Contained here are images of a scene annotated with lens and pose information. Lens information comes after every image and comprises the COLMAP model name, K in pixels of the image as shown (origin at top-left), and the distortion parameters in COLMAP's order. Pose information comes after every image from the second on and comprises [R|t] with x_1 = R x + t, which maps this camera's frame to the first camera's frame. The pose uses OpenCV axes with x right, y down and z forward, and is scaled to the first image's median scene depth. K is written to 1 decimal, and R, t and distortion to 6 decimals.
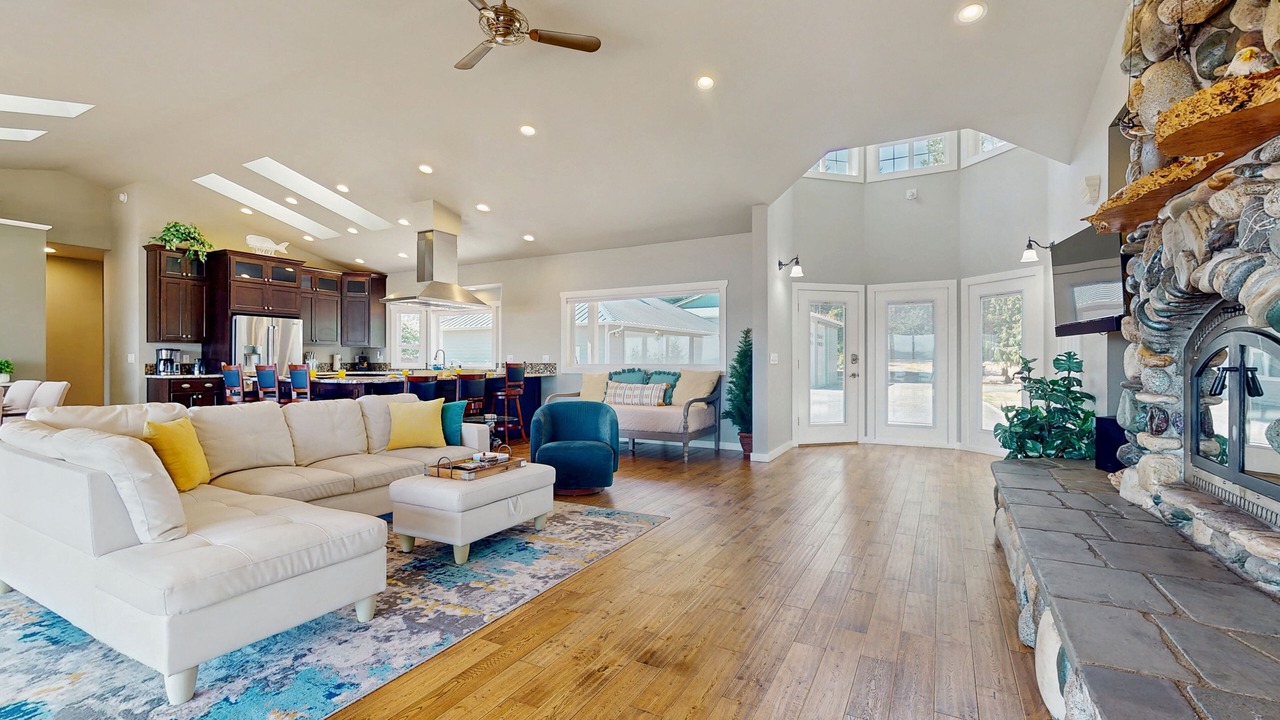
lens RADIAL K [[558.2, 0, 640.0], [0, 558.2, 360.0], [0, 0, 1]] dist [0.002293, 0.000351]
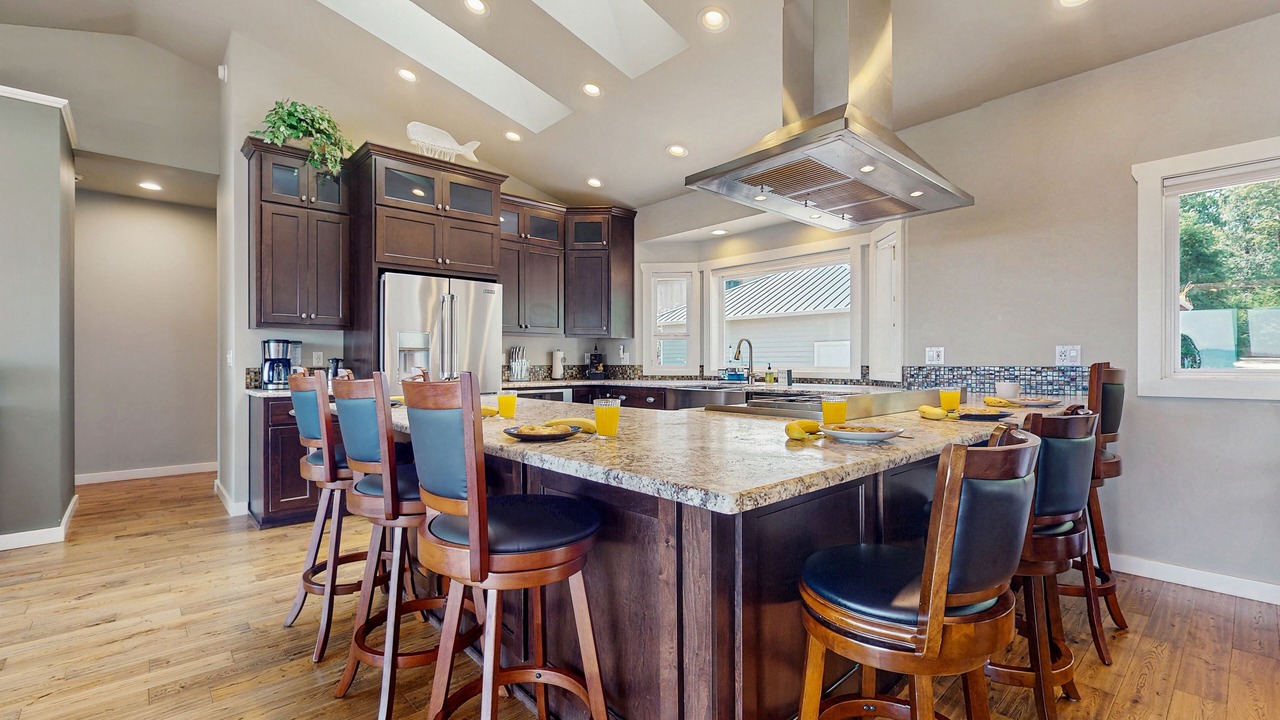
lens RADIAL K [[558.2, 0, 640.0], [0, 558.2, 360.0], [0, 0, 1]] dist [0.002293, 0.000351]
pose [[0.944737, -0.003567, -0.327811, -0.307641], [0.003046, 0.999993, -0.002102, 0.001158], [0.327816, 0.000987, 0.944741, 0.542631]]
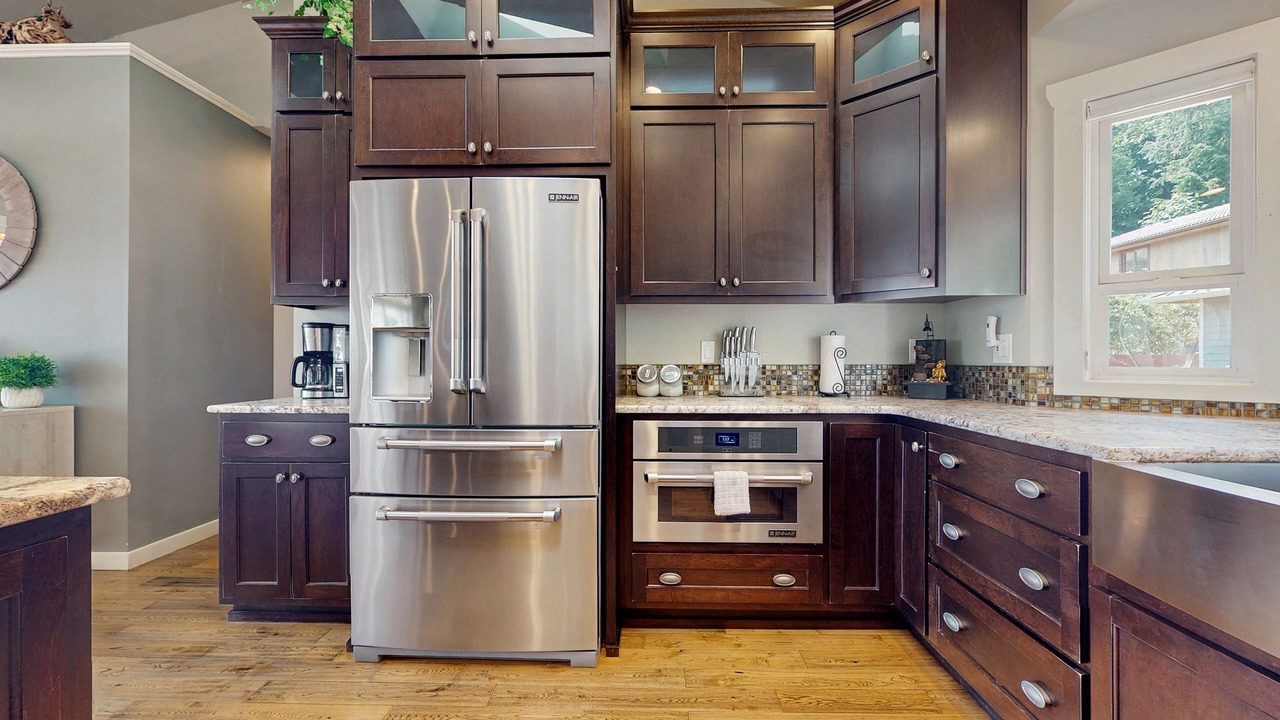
lens RADIAL K [[558.2, 0, 640.0], [0, 558.2, 360.0], [0, 0, 1]] dist [0.002293, 0.000351]
pose [[0.452237, -0.001152, -0.891897, -0.389697], [0.001123, 0.999999, -0.000722, 0.003214], [0.891897, -0.000675, 0.452238, 0.909371]]
